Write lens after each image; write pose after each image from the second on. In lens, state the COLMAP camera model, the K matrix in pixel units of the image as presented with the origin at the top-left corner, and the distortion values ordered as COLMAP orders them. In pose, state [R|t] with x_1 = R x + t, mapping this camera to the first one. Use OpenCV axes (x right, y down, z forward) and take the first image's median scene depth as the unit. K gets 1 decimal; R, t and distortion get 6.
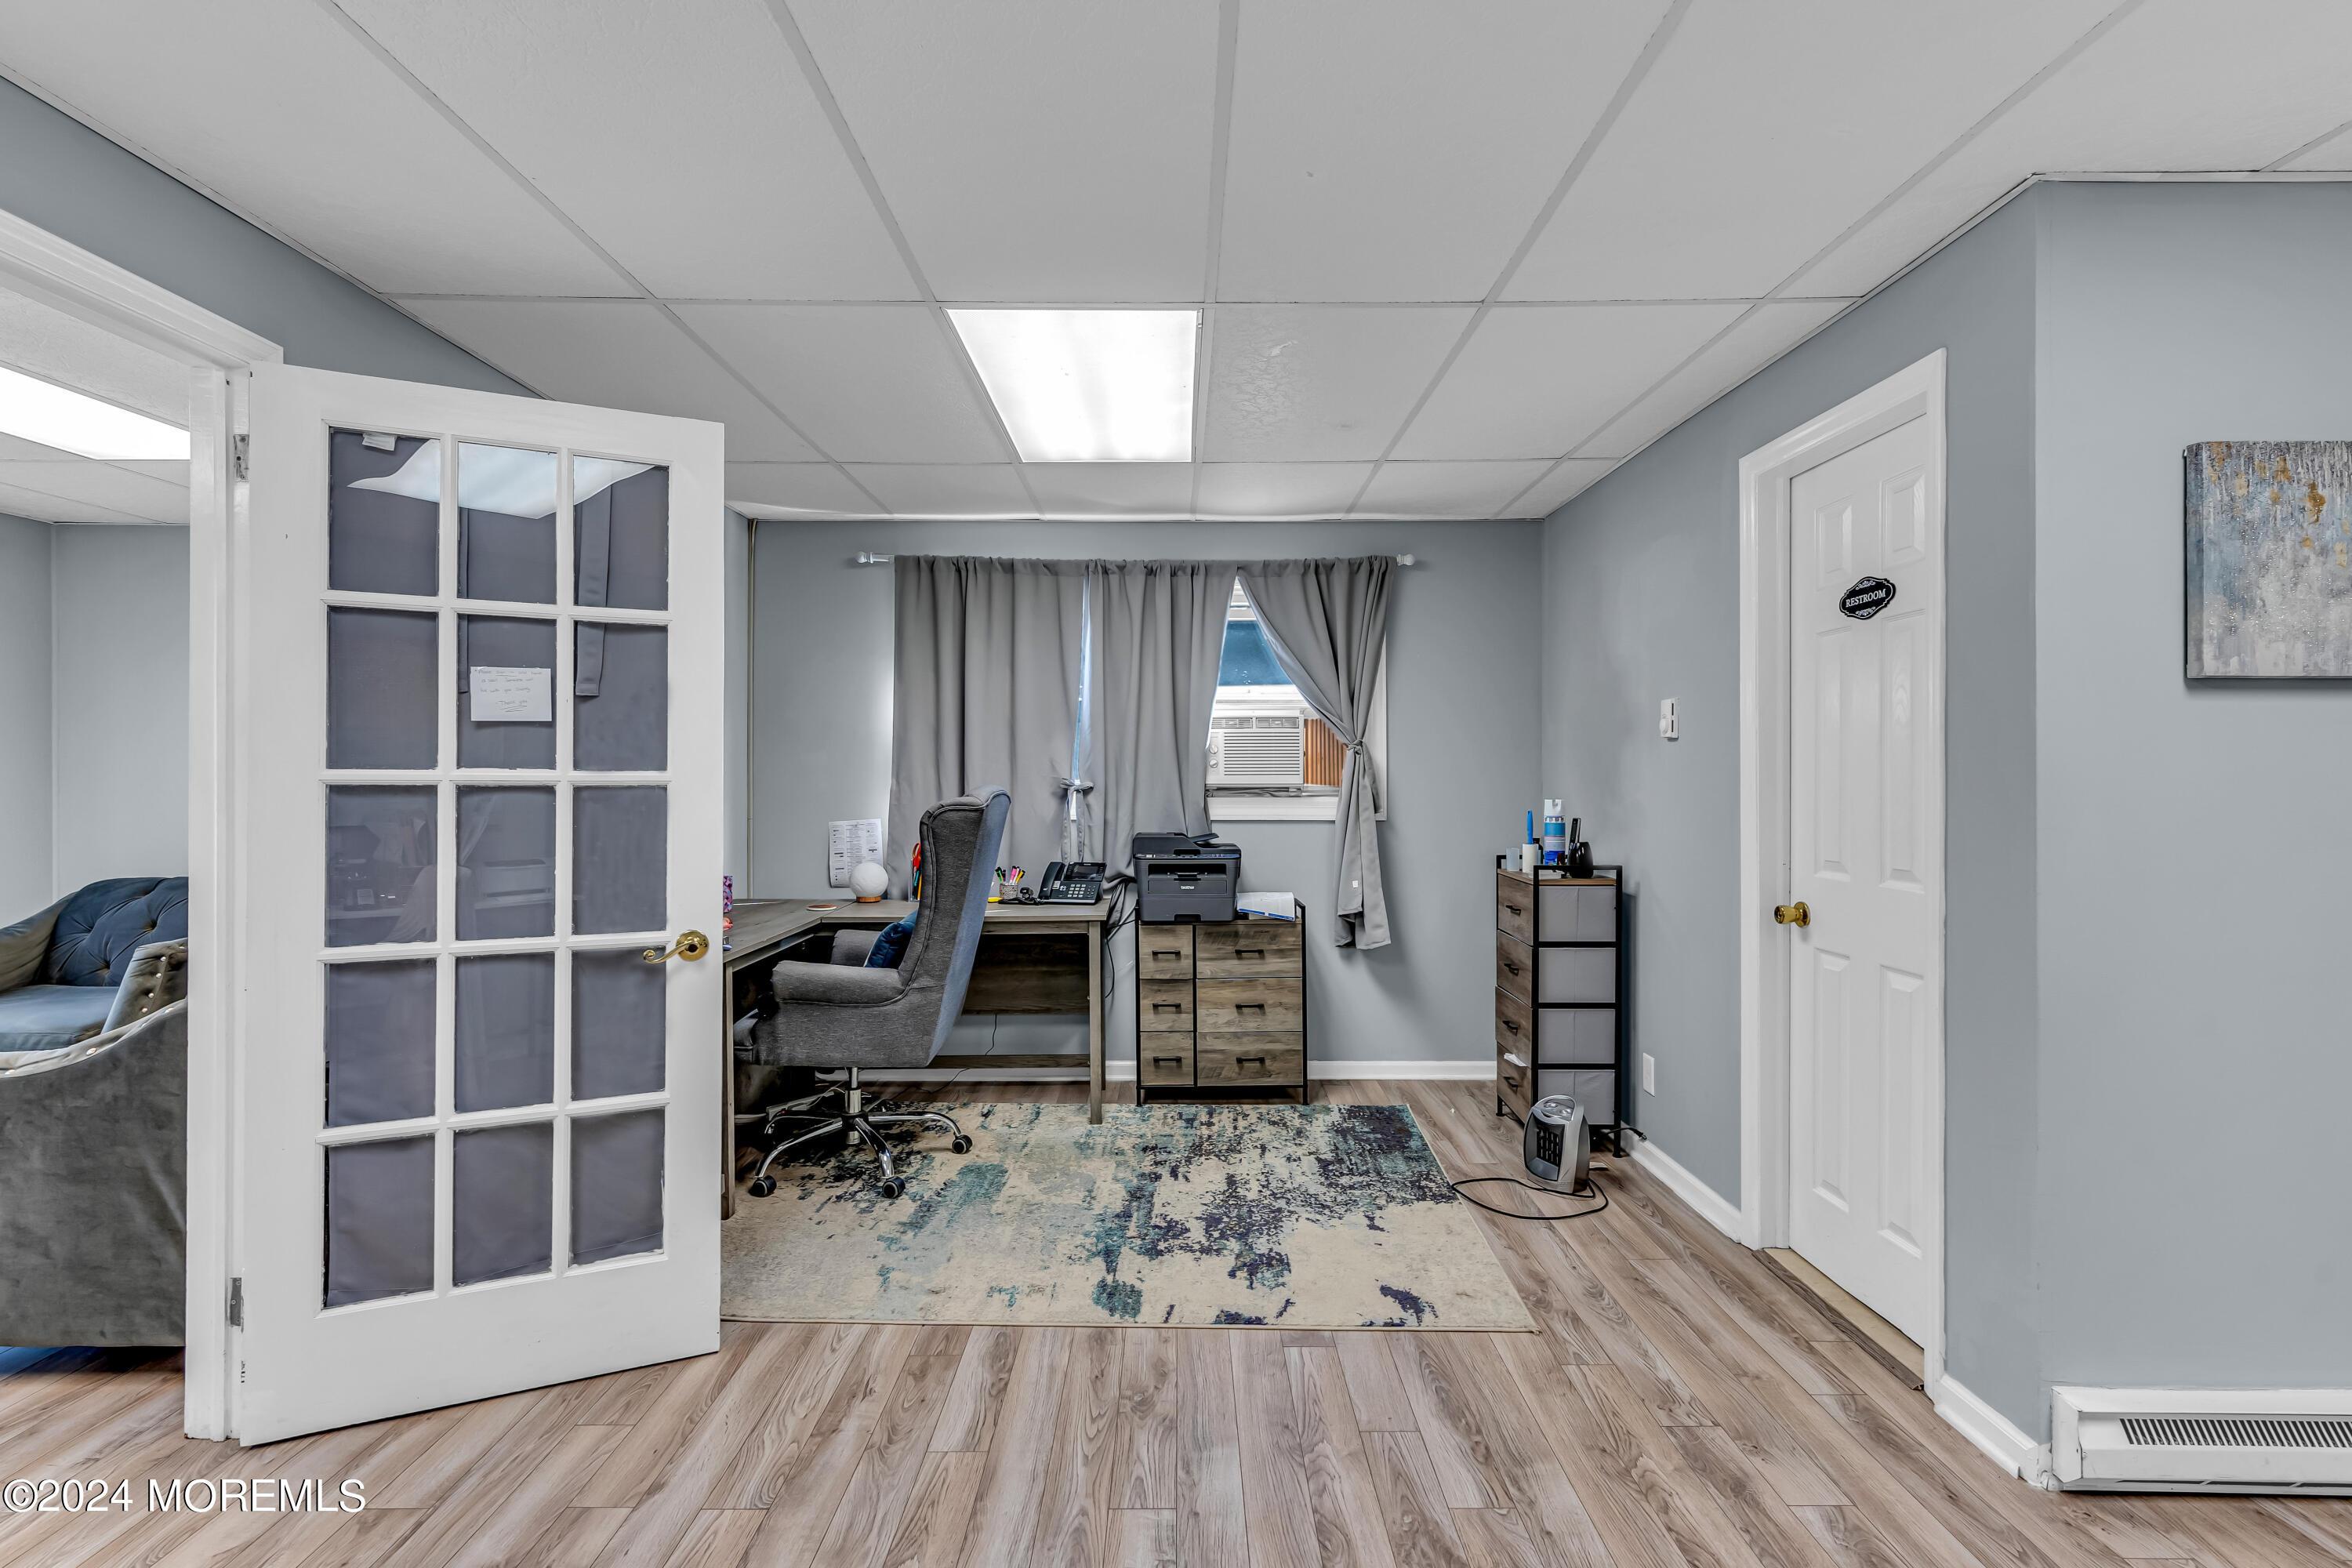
lens RADIAL K [[1060.1, 0, 1179.1], [0, 1060.1, 775.9], [0, 0, 1]] dist [-0.002045, 0.003421]
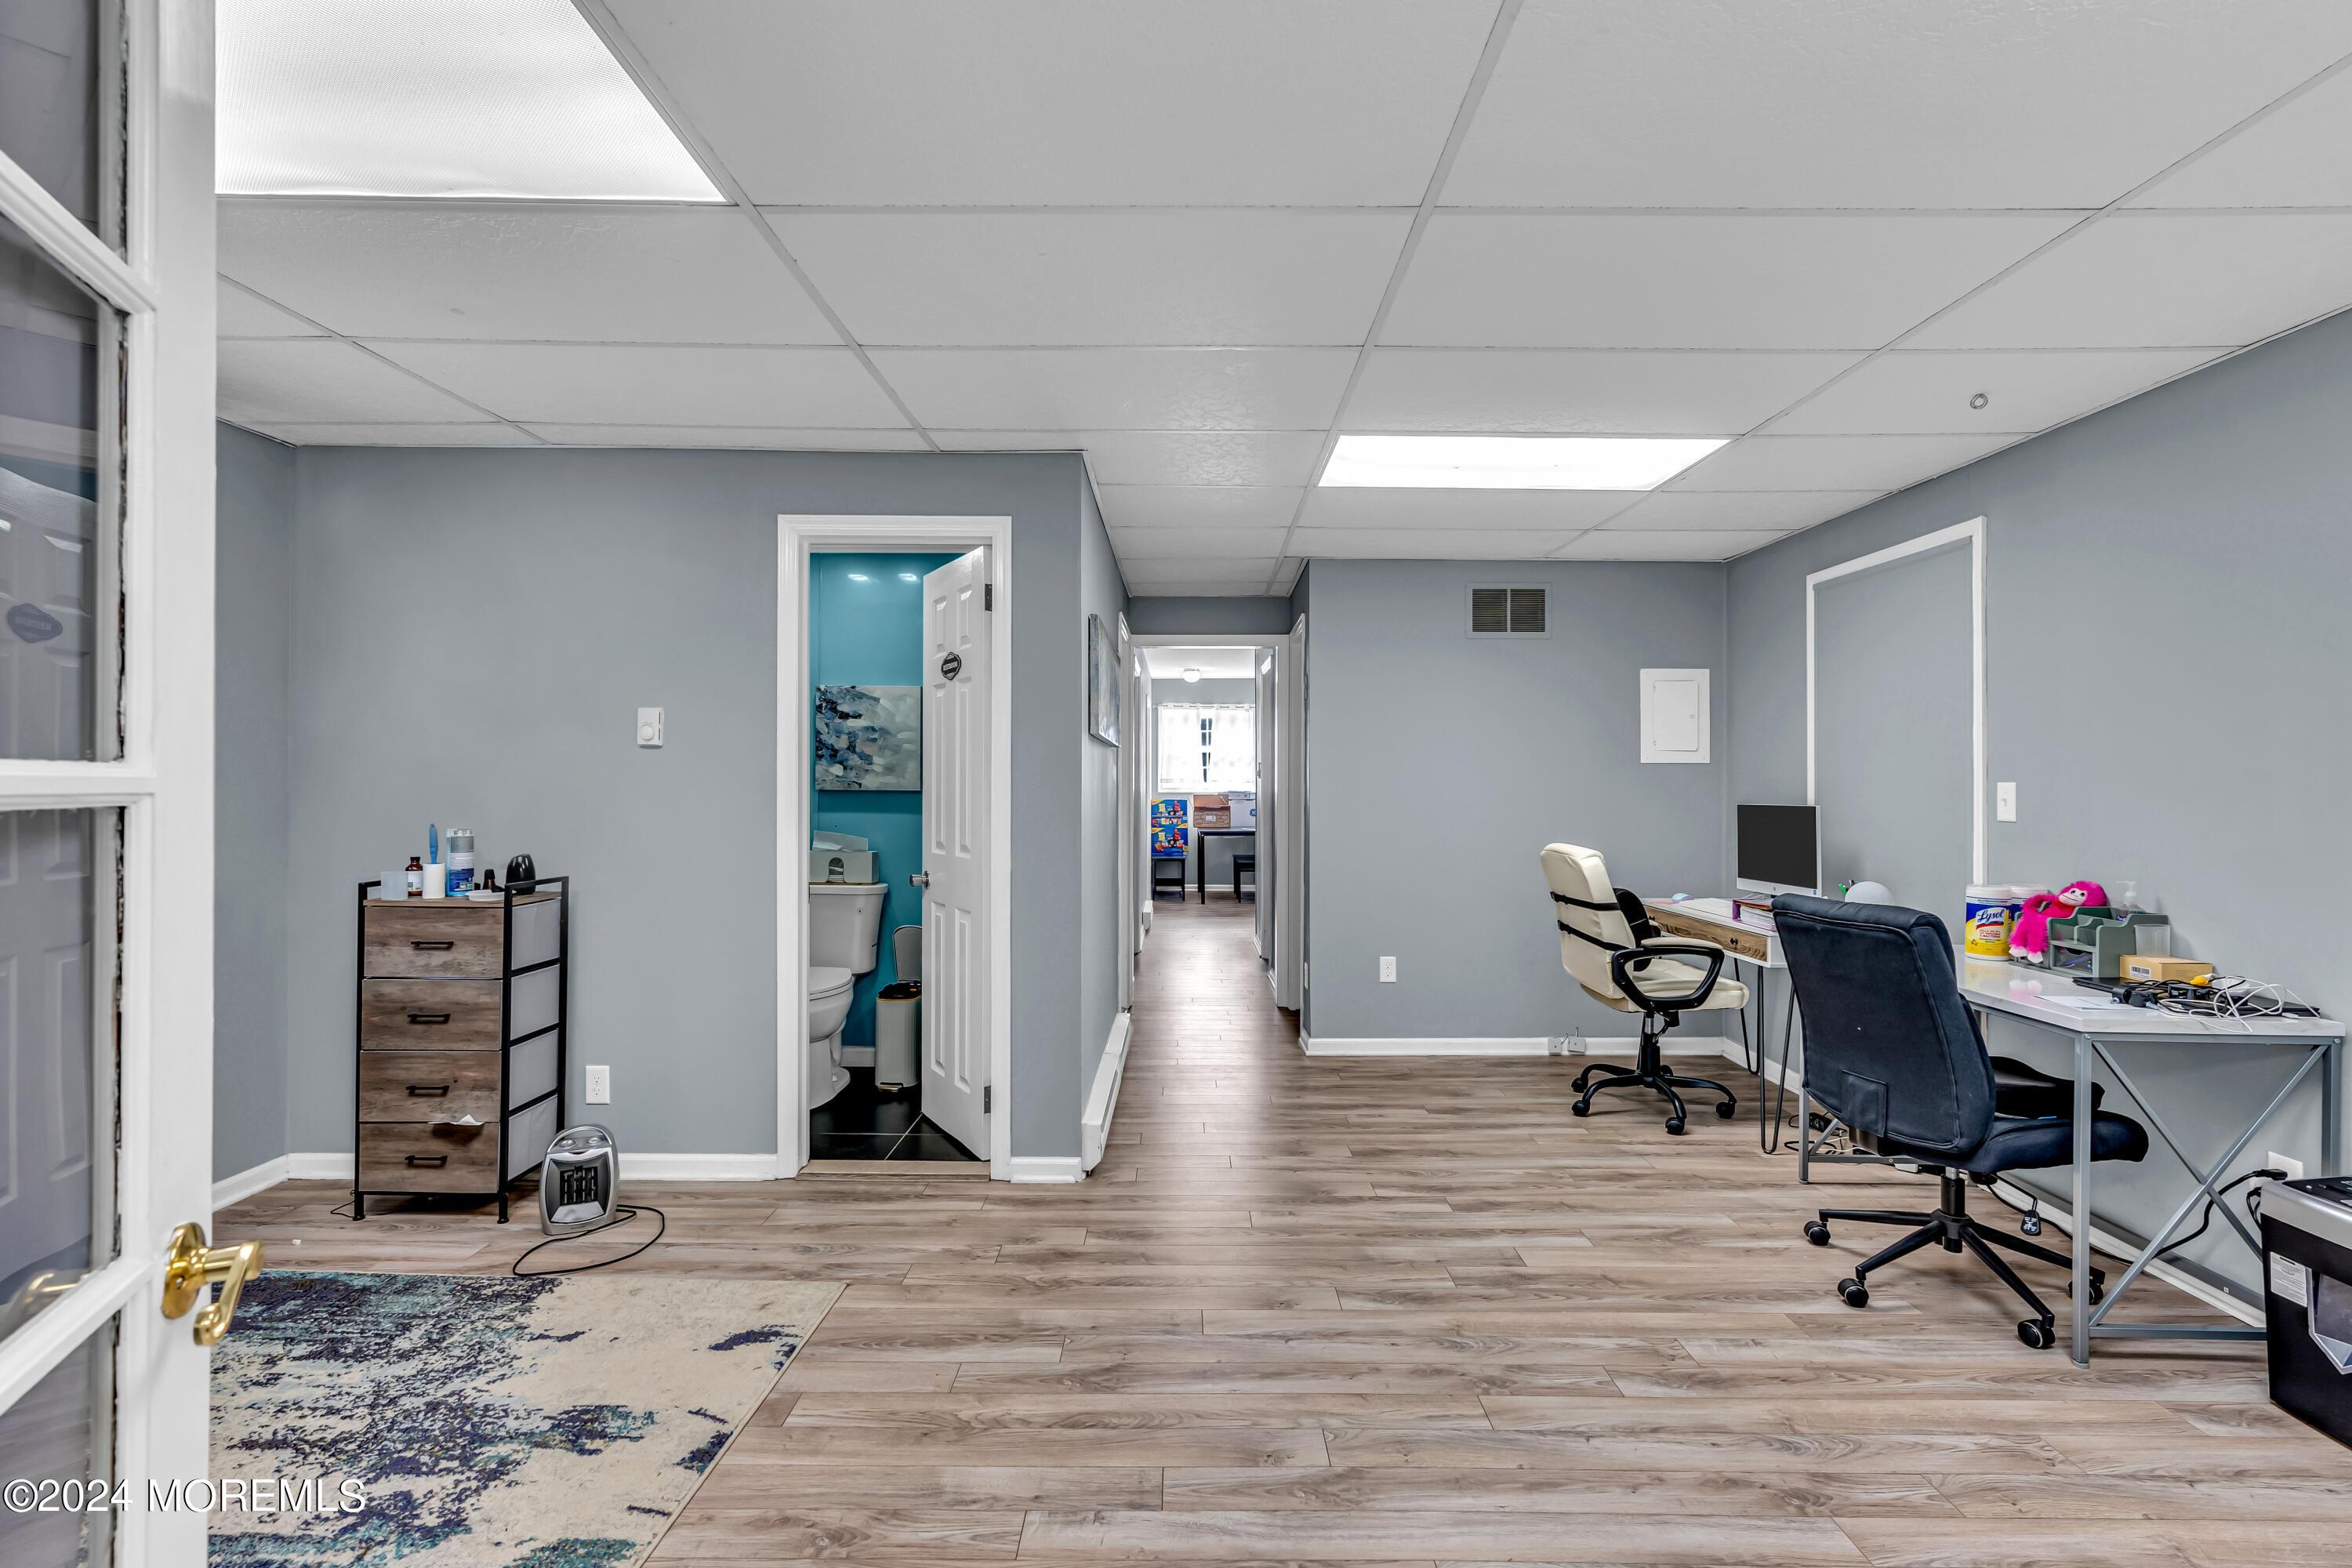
lens RADIAL K [[1060.1, 0, 1181.0], [0, 1060.1, 782.1], [0, 0, 1]] dist [-0.002045, 0.003421]
pose [[0.001232, 0.004193, 0.999990, -0.602770], [-0.005647, 0.999975, -0.004186, 0.000699], [-0.999983, -0.005642, 0.001256, 0.508195]]
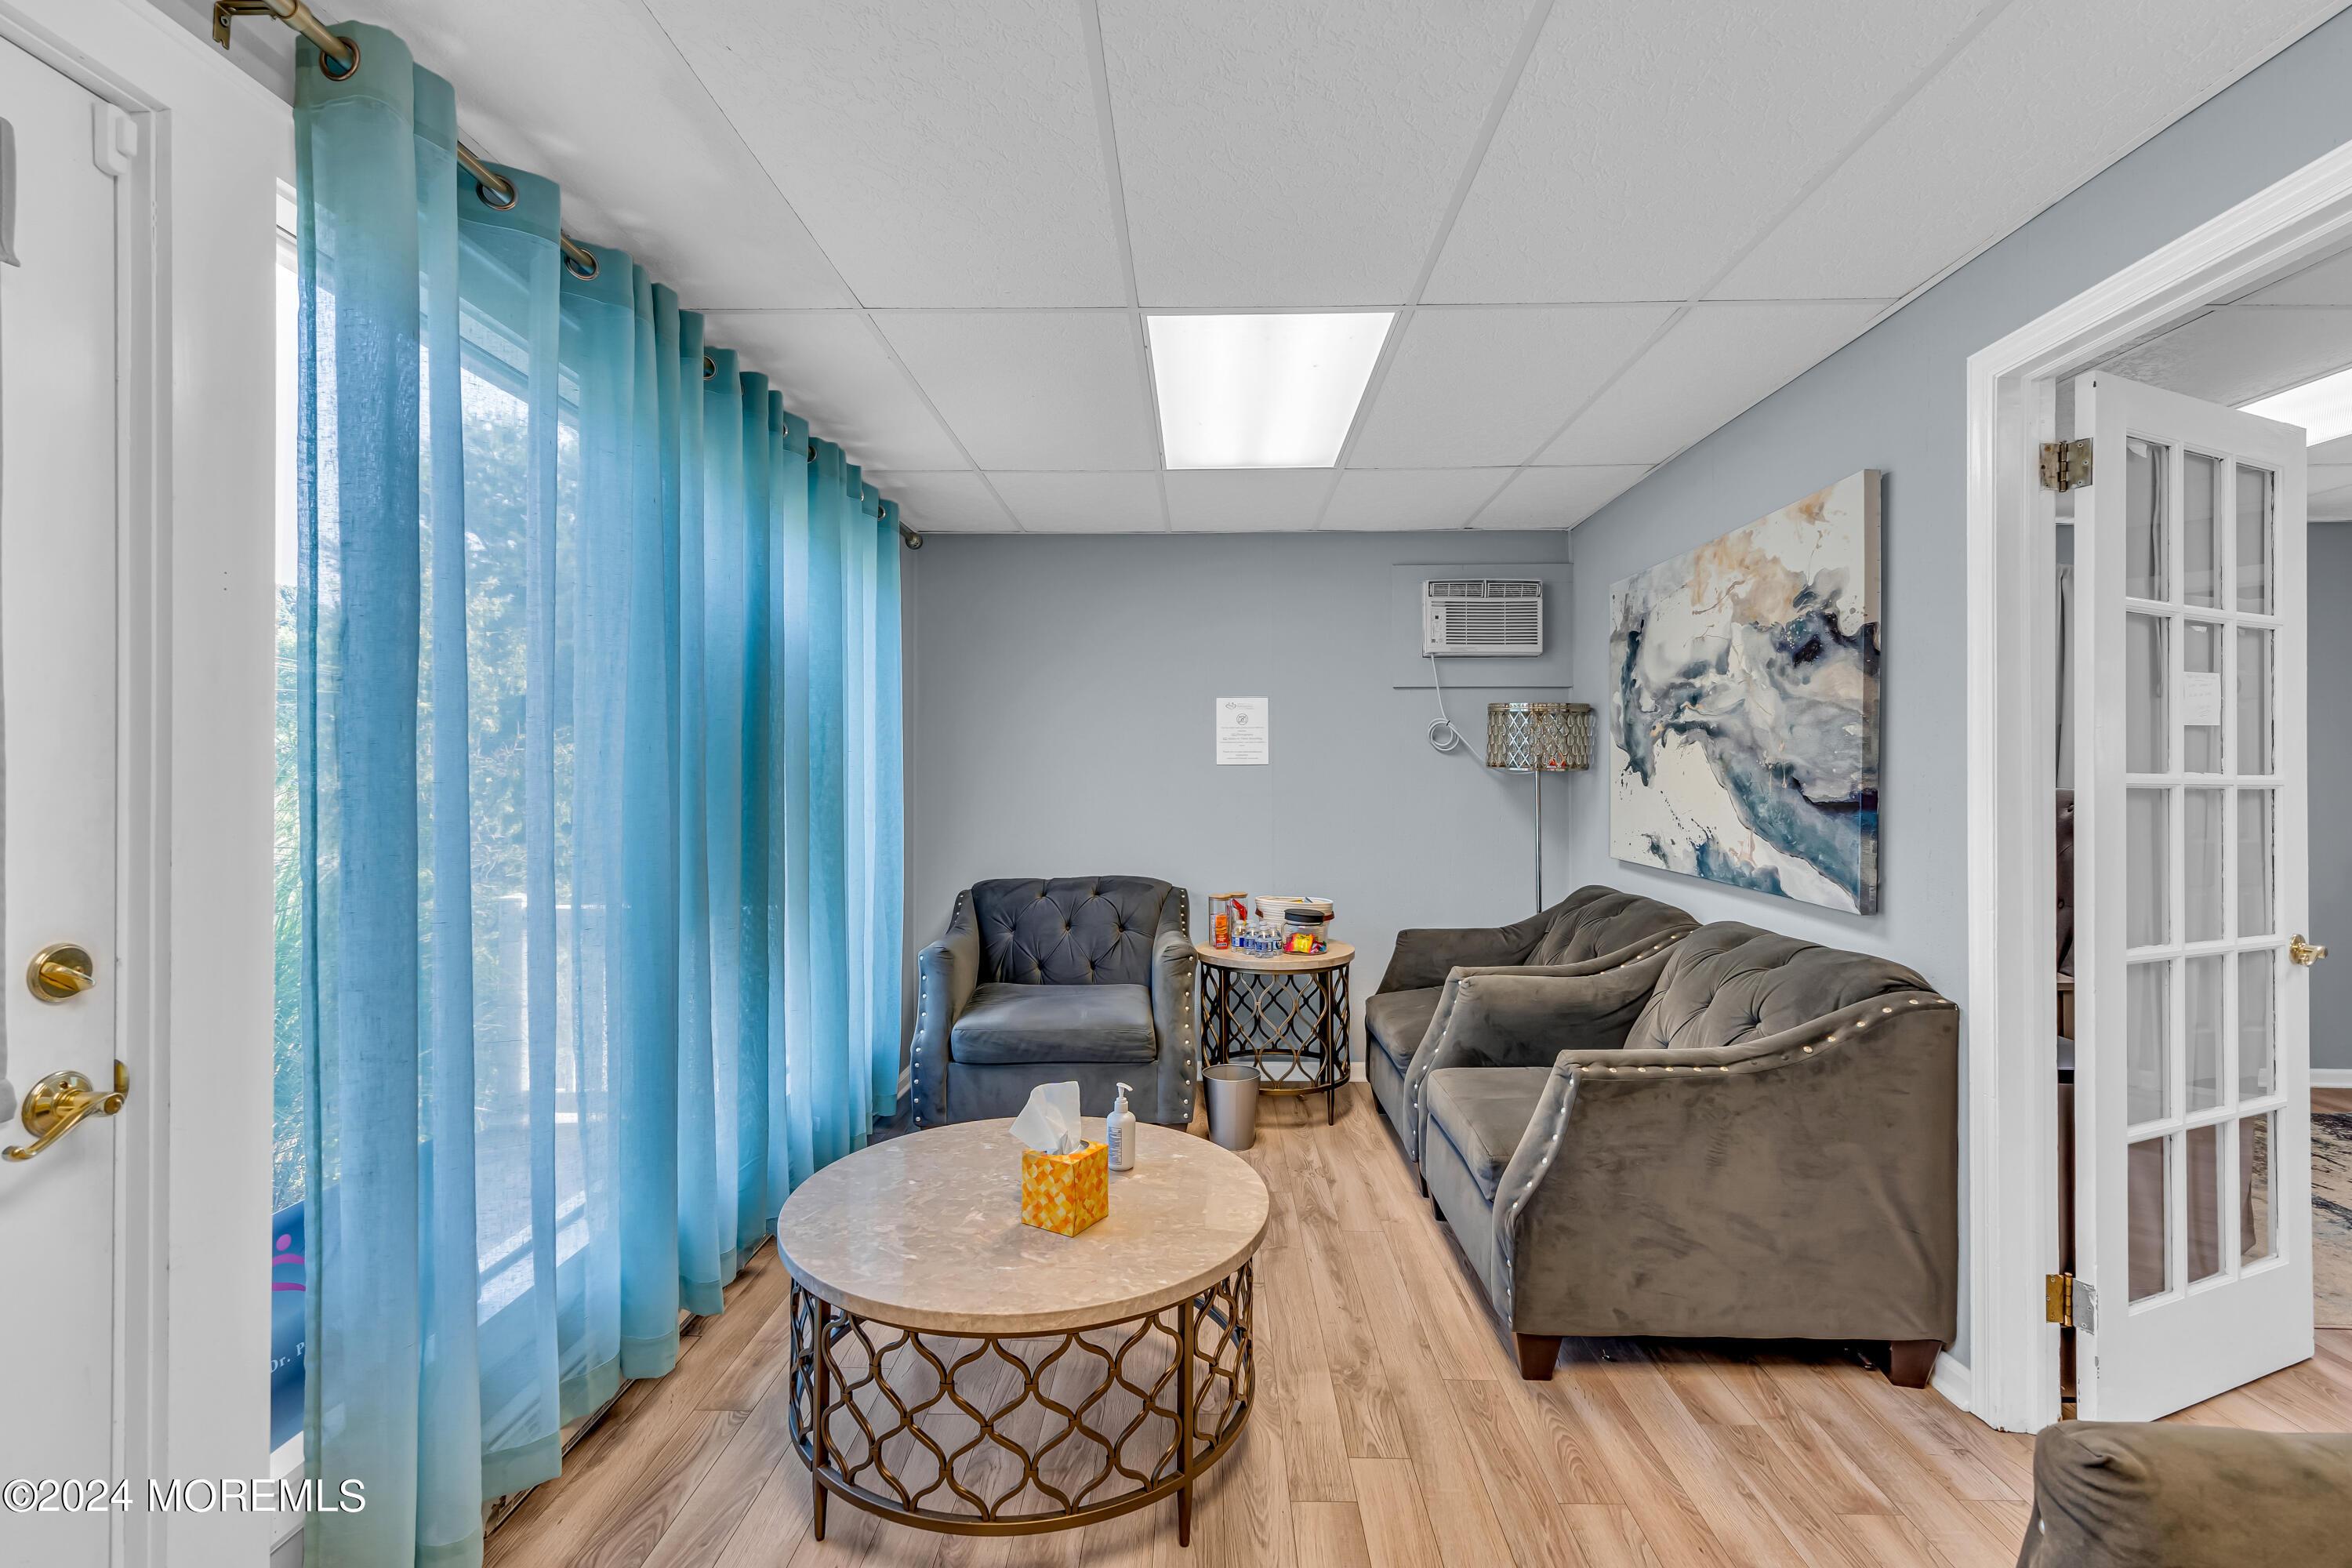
lens RADIAL K [[1060.1, 0, 1183.3], [0, 1060.1, 789.0], [0, 0, 1]] dist [-0.002045, 0.003421]
pose [[0.999740, -0.003518, -0.022519, -1.120780], [0.003675, 0.999969, 0.006922, -0.001766], [0.022494, -0.007003, 0.999722, -0.023910]]
